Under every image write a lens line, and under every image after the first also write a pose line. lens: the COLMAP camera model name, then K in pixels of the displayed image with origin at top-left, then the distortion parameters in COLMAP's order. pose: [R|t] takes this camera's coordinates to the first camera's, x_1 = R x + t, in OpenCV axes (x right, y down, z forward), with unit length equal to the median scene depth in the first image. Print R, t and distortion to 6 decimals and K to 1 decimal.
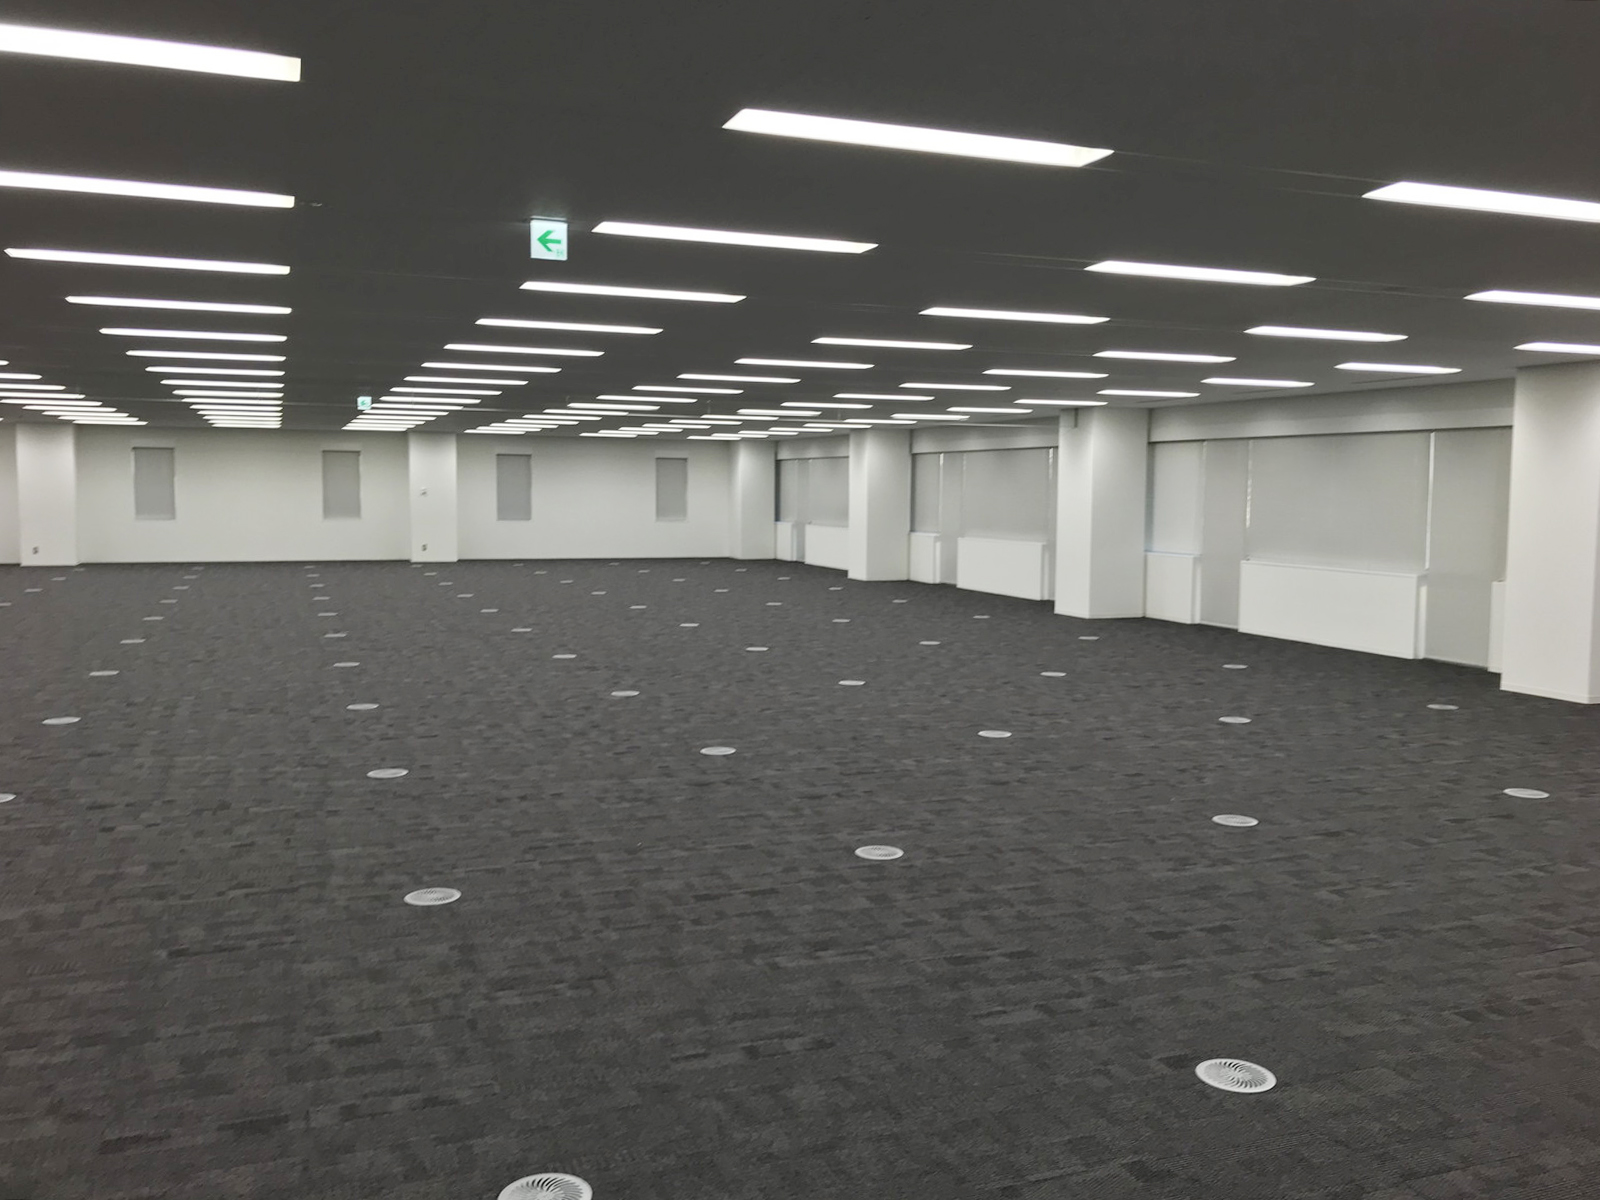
lens RADIAL K [[1310.4, 0, 800.0], [0, 1310.4, 600.0], [0, 0, 1]] dist [0.000761, 0.000625]
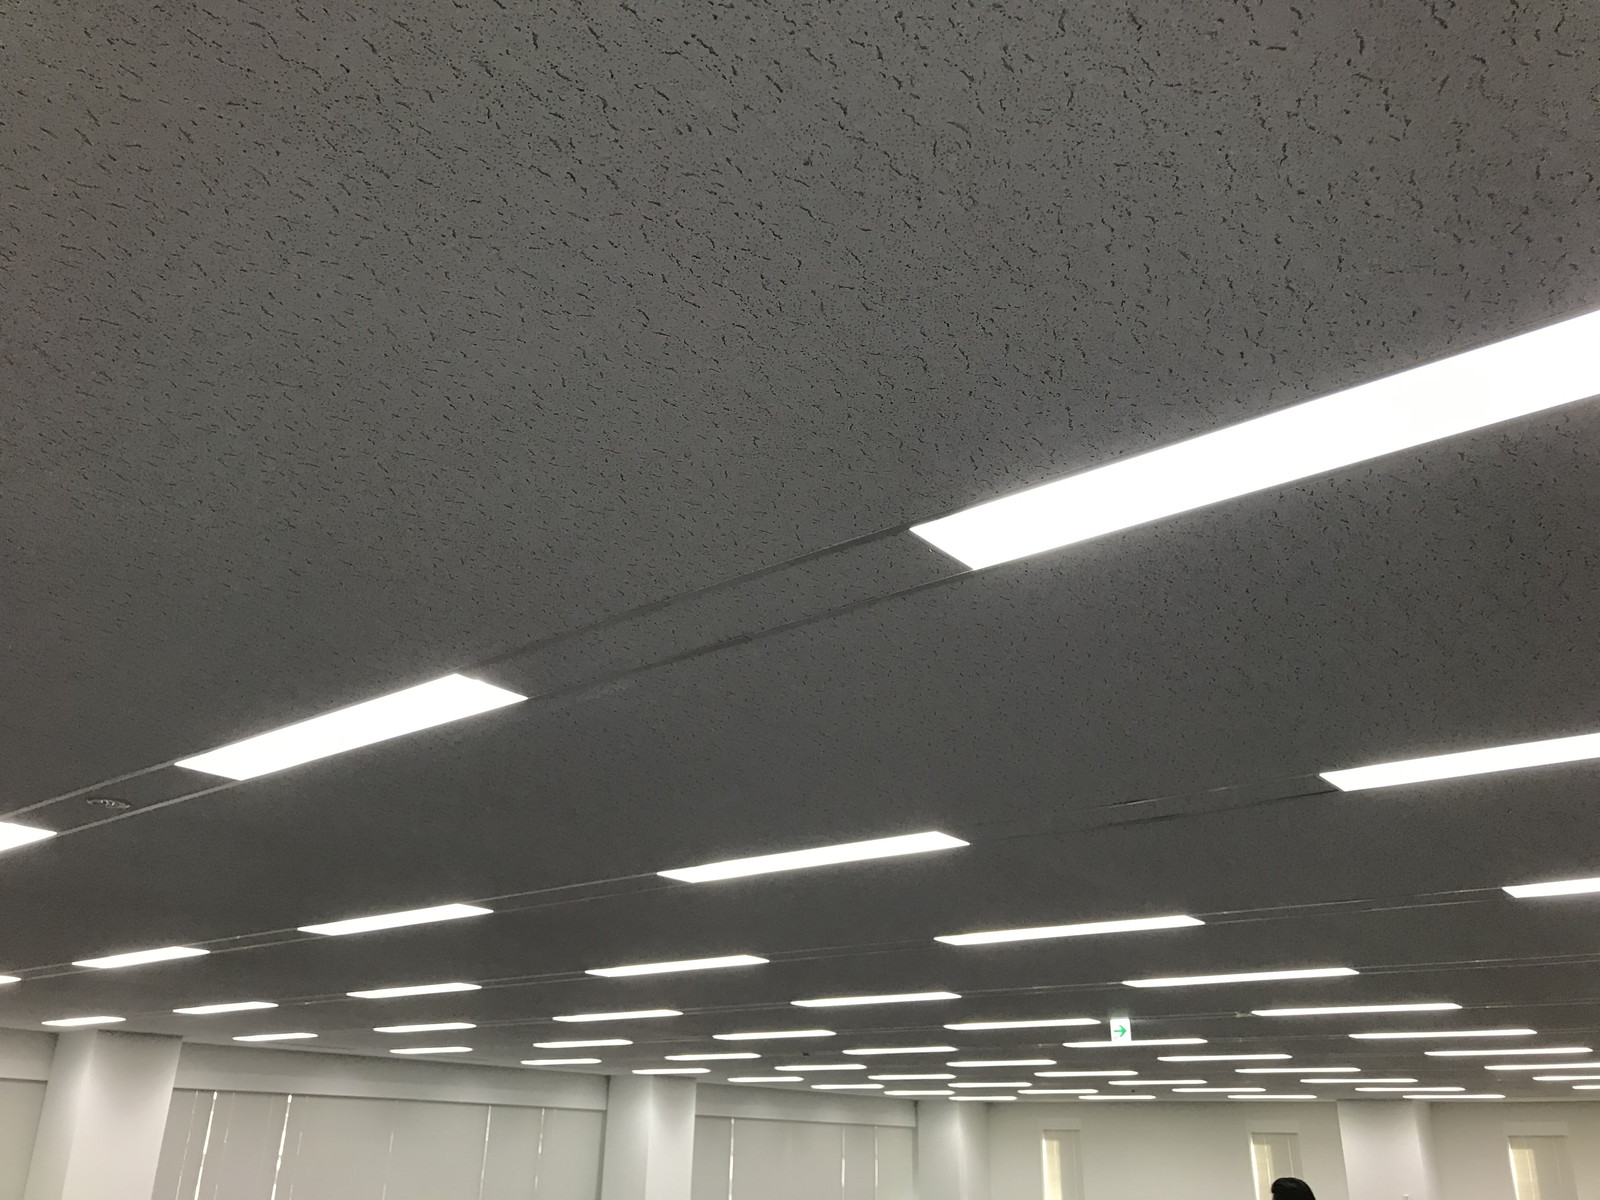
lens RADIAL K [[1310.4, 0, 800.0], [0, 1310.4, 600.0], [0, 0, 1]] dist [0.000761, 0.000625]
pose [[0.497463, -0.332252, -0.801336, 1.162726], [-0.097695, 0.896412, -0.432320, -0.031303], [0.861967, 0.293350, 0.413472, 0.382202]]
